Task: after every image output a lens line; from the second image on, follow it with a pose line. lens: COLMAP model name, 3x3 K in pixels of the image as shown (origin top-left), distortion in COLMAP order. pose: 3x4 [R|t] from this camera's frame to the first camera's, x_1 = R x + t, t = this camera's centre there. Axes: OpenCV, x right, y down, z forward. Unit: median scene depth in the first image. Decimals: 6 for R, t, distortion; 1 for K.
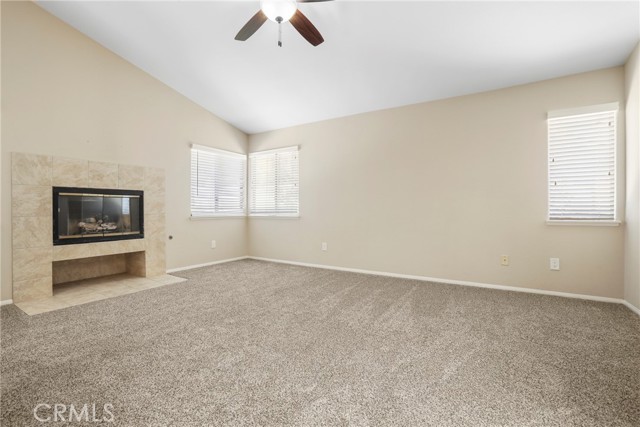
lens RADIAL K [[291.6, 0, 320.2], [0, 291.6, 210.1], [0, 0, 1]] dist [-0.062360, 0.024482]
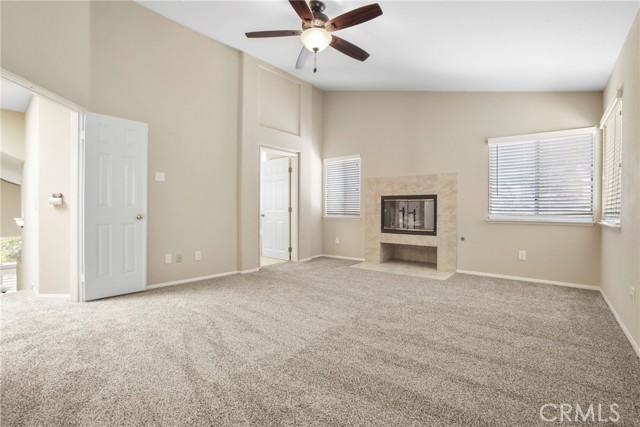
lens RADIAL K [[291.6, 0, 316.2], [0, 291.6, 210.6], [0, 0, 1]] dist [-0.062360, 0.024482]
pose [[-0.129411, 0.008161, -0.991557, 0.597527], [-0.008344, 0.999922, 0.009319, -0.010118], [0.991556, 0.009480, -0.129333, 0.668785]]
